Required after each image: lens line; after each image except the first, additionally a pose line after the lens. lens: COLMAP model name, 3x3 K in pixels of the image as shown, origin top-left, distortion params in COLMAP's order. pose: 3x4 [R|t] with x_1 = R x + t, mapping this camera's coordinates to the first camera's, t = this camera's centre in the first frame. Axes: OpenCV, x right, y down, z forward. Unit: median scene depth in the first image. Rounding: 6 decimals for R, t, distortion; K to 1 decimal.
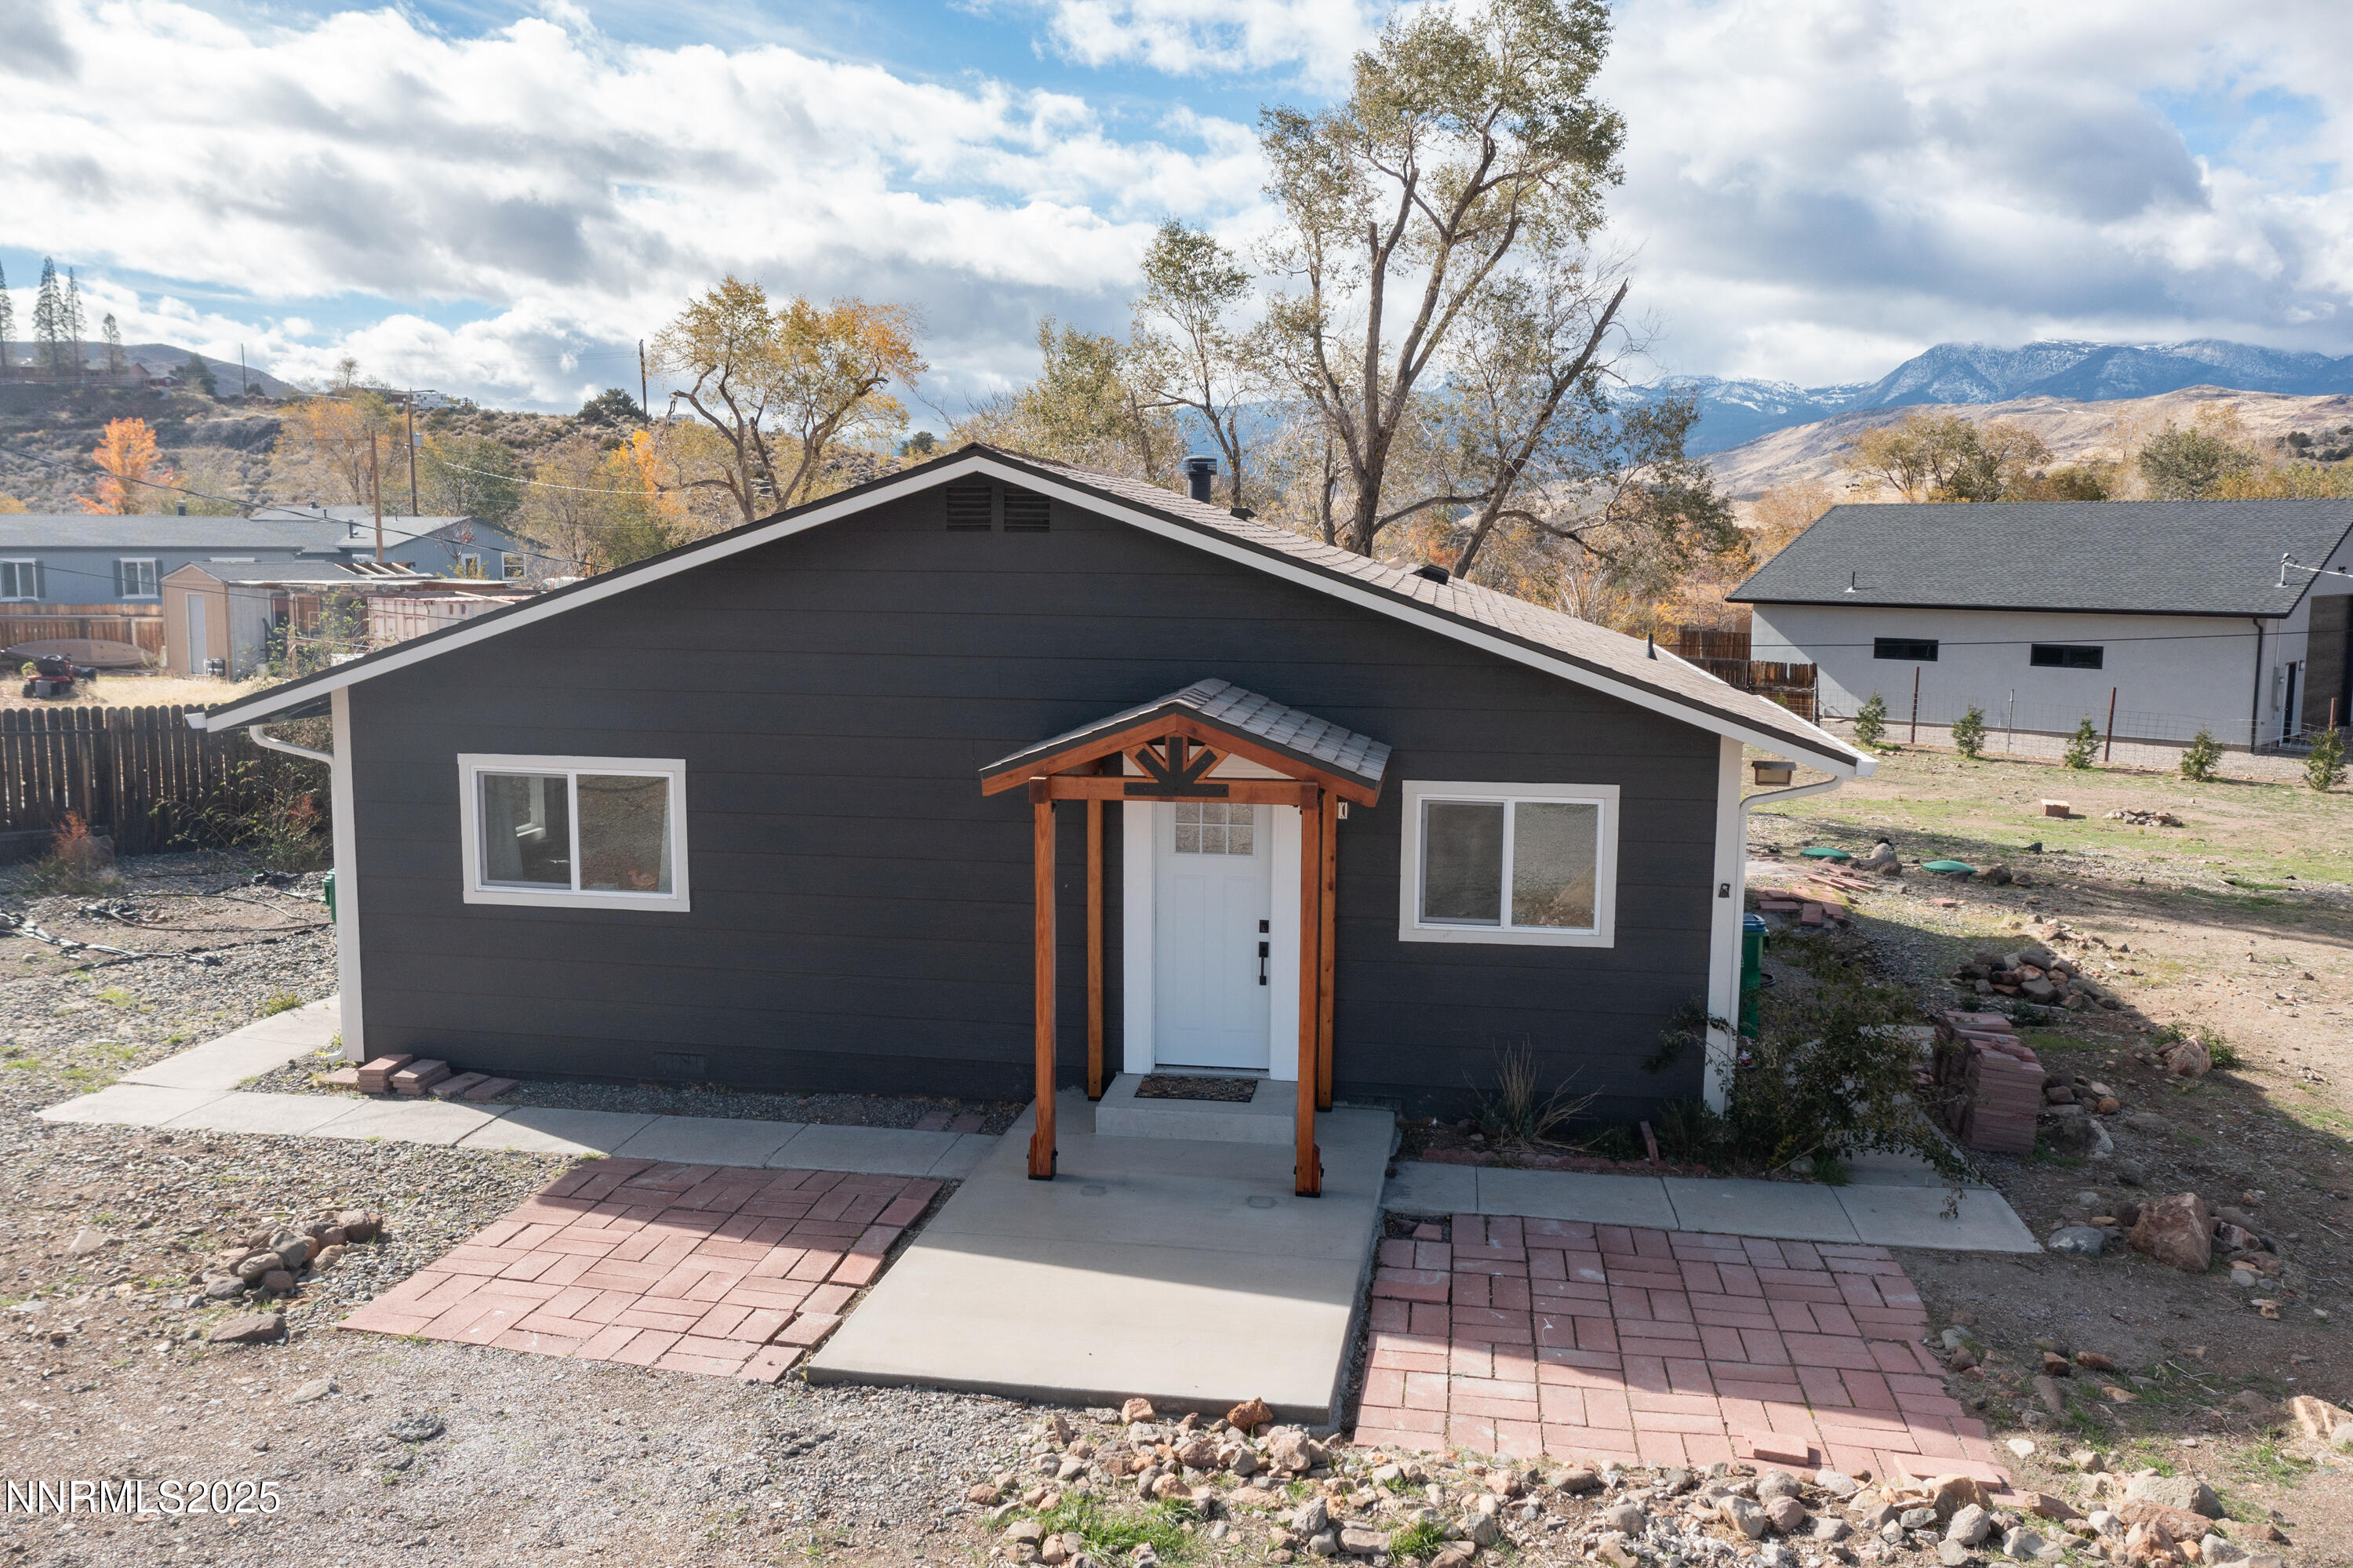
lens RADIAL K [[1839.3, 0, 1178.3], [0, 1839.3, 784.8], [0, 0, 1]] dist [-0.003213, -0.000669]
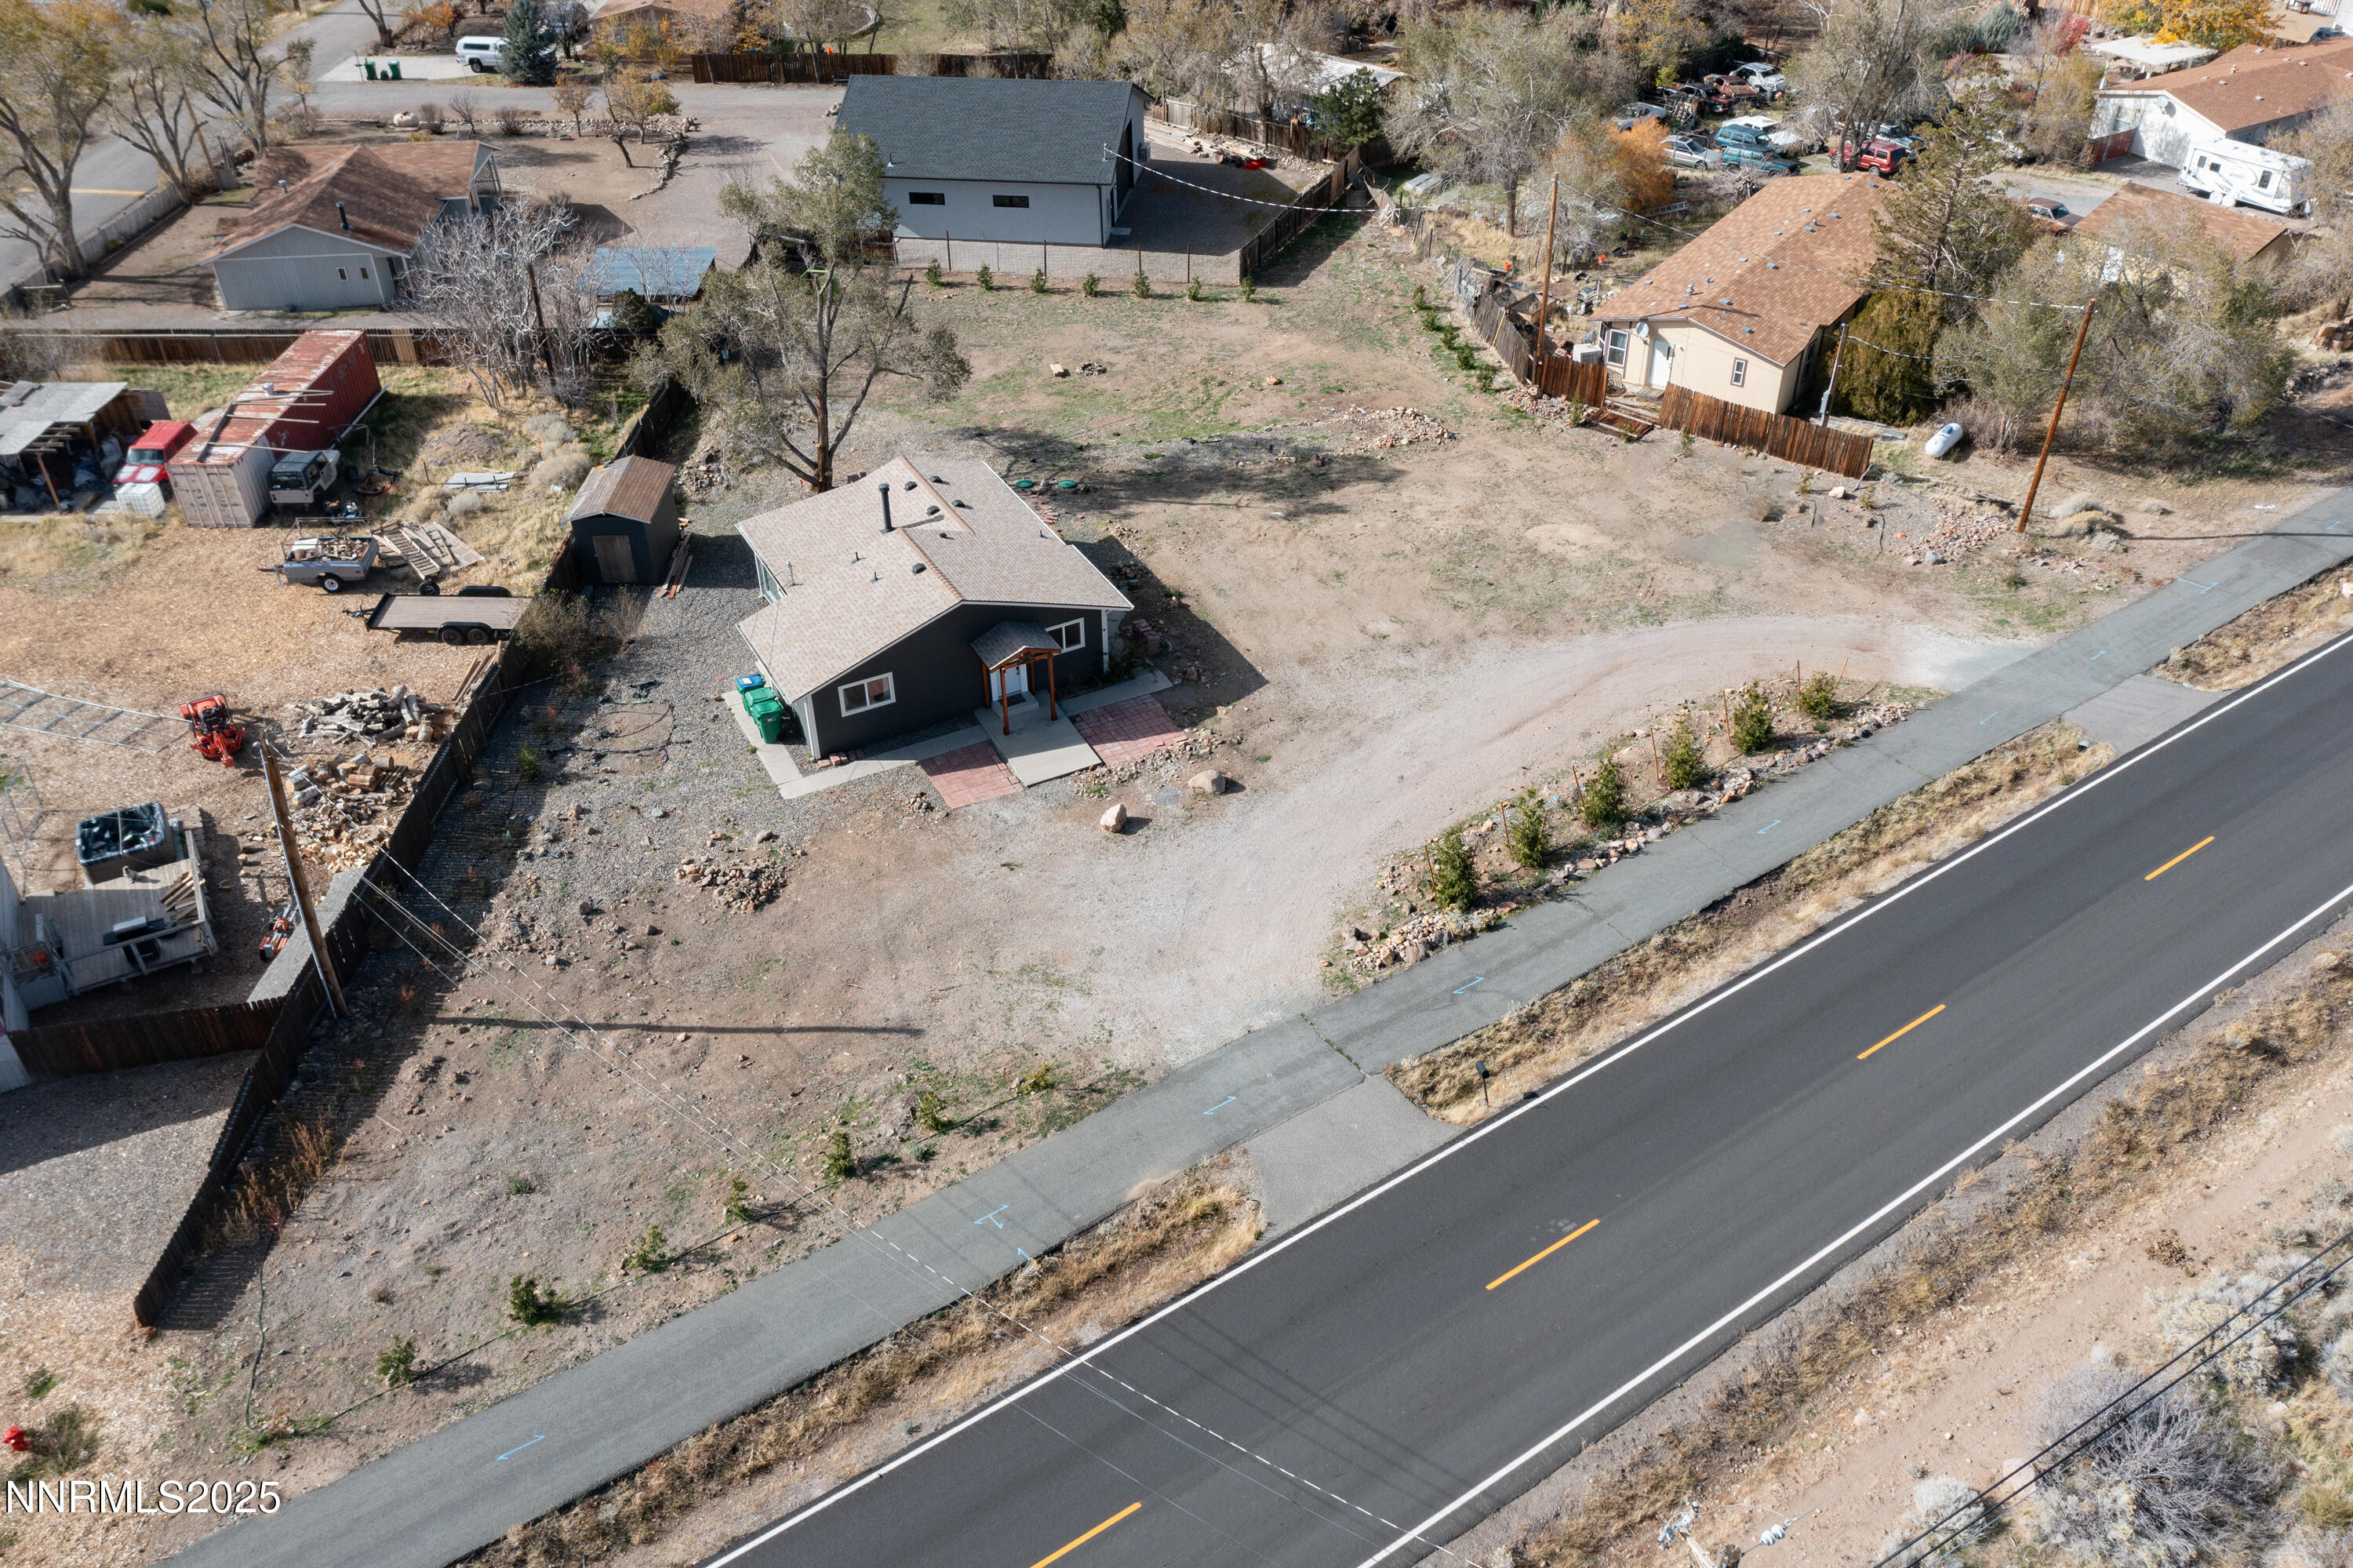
lens RADIAL K [[1839.3, 0, 1178.5], [0, 1839.3, 784.1], [0, 0, 1]] dist [-0.003213, -0.000669]
pose [[0.802341, -0.365121, 0.472161, -1.920102], [0.091586, 0.857011, 0.507094, -1.970021], [-0.589798, -0.363619, 0.721055, -2.667716]]
